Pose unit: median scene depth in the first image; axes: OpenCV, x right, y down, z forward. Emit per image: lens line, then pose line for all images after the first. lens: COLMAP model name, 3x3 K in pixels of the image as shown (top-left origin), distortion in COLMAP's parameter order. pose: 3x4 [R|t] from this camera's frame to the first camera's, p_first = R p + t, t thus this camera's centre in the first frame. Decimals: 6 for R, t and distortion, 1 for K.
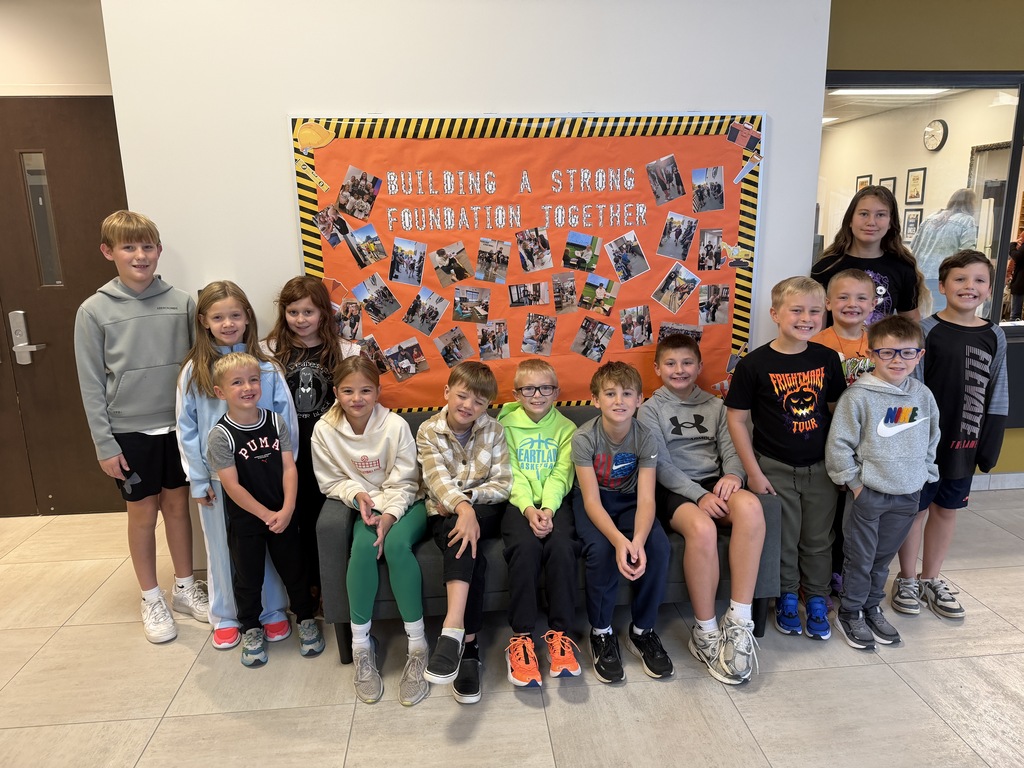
lens RADIAL K [[720.5, 0, 518.3], [0, 720.5, 400.9], [0, 0, 1]] dist [0.049759, -0.057171]
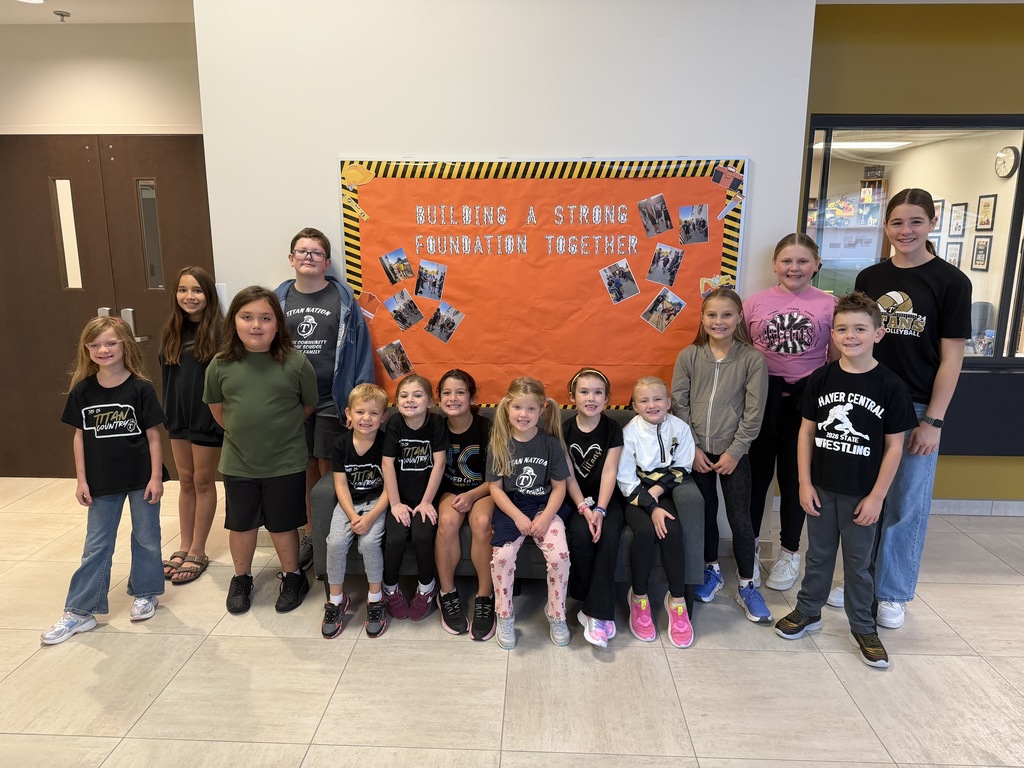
lens RADIAL K [[720.5, 0, 506.8], [0, 720.5, 399.0], [0, 0, 1]] dist [0.049759, -0.057171]
pose [[0.990123, 0.051144, -0.130537, 0.135821], [-0.053335, 0.998487, -0.013348, 0.011575], [0.129657, 0.020178, 0.991354, -0.155578]]
